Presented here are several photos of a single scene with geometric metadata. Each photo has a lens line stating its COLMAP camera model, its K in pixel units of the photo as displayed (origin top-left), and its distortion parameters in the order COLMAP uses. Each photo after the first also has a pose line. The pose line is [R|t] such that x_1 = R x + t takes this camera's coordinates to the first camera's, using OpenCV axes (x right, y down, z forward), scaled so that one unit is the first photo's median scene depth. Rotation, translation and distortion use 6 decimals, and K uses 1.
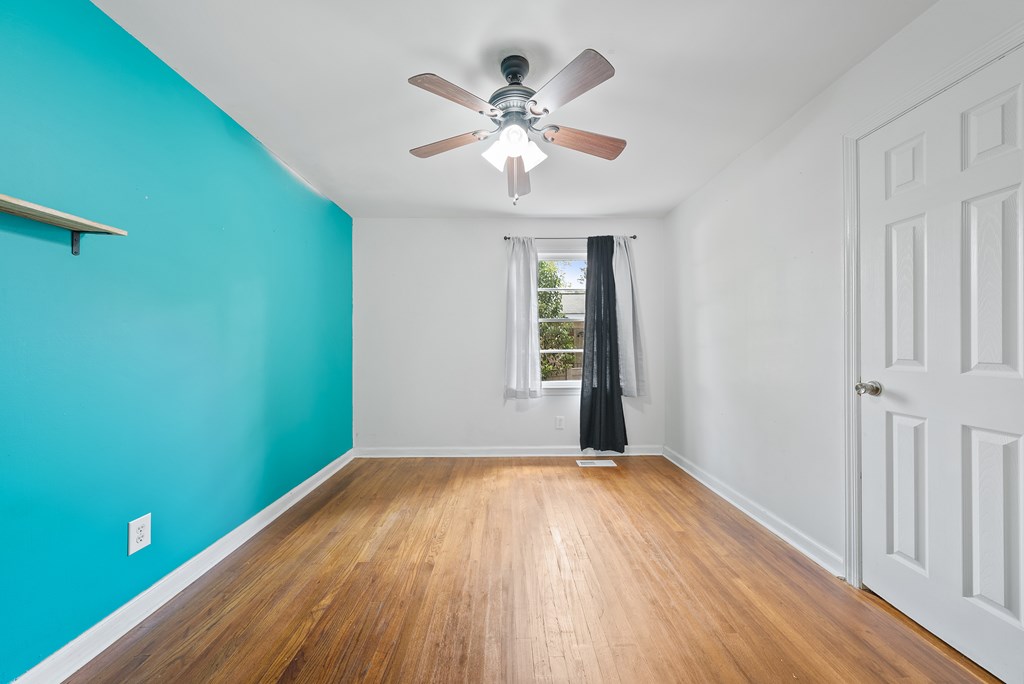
lens RADIAL K [[358.8, 0, 492.4], [0, 358.8, 342.7], [0, 0, 1]] dist [-0.003342, -0.000146]
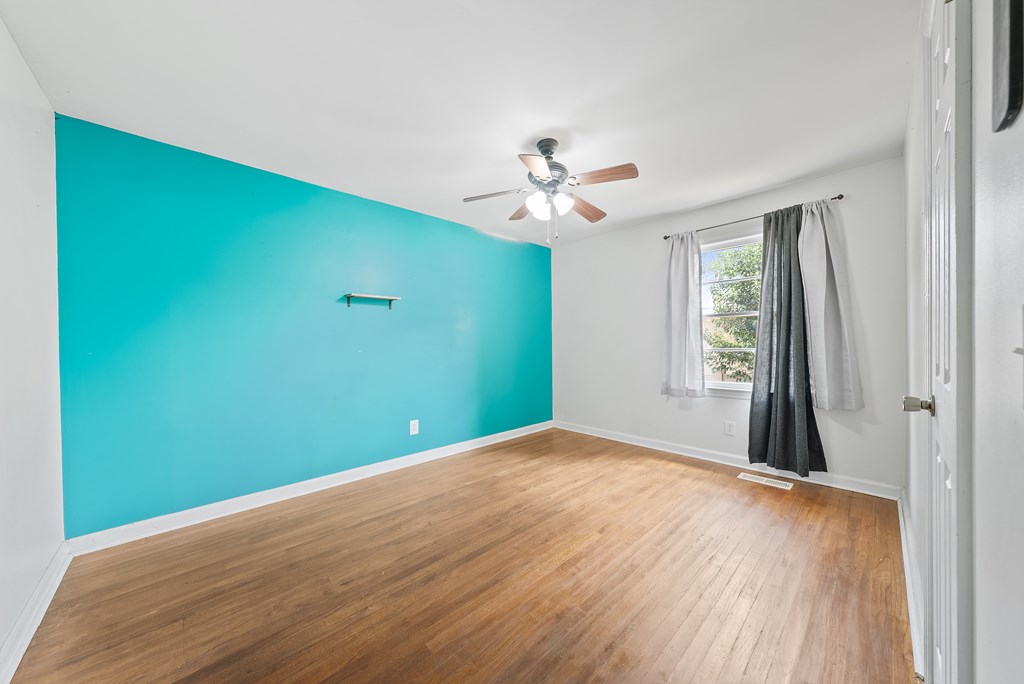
lens RADIAL K [[358.8, 0, 492.4], [0, 358.8, 342.7], [0, 0, 1]] dist [-0.003342, -0.000146]
pose [[0.642038, -0.005437, -0.766654, 0.521372], [0.012423, 0.999917, 0.003312, -0.003078], [0.766572, -0.011651, 0.642052, -0.038045]]
